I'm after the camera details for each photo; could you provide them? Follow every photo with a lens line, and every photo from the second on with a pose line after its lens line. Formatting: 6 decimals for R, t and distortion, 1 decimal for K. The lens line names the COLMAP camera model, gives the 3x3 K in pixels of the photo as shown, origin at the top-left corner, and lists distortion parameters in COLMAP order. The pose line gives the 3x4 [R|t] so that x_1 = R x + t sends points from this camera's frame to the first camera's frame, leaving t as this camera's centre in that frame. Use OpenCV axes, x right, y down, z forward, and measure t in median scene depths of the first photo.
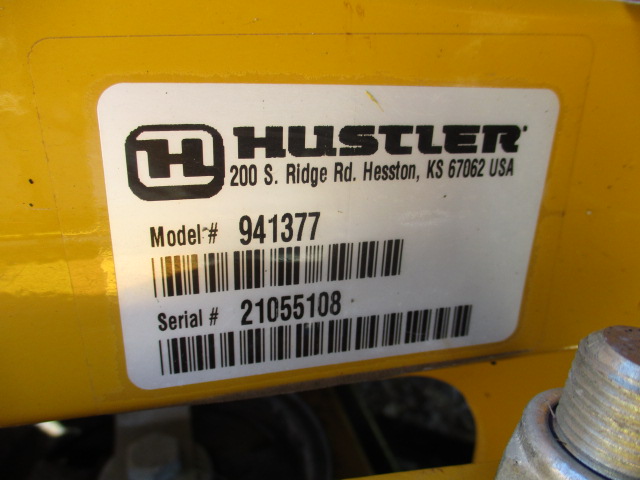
lens RADIAL K [[535.2, 0, 320.0], [0, 535.2, 240.0], [0, 0, 1]] dist [-0.019784, -0.002753]
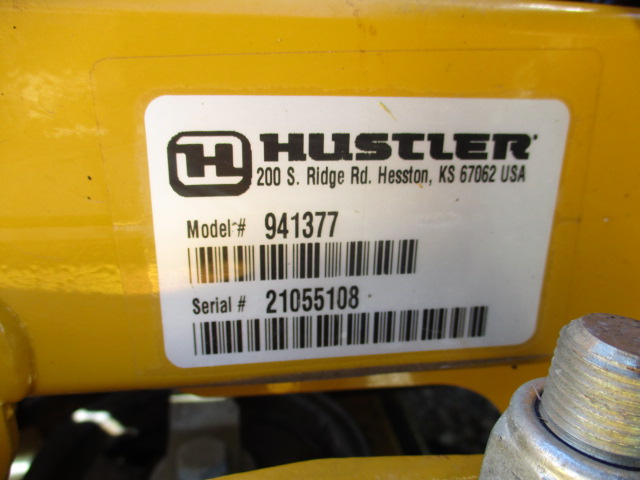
lens RADIAL K [[535.2, 0, 320.0], [0, 535.2, 240.0], [0, 0, 1]] dist [-0.019784, -0.002753]
pose [[0.992530, 0.019770, -0.120386, 0.095722], [-0.025831, 0.998465, -0.048993, 0.060789], [0.119233, 0.051736, 0.991517, -0.094780]]
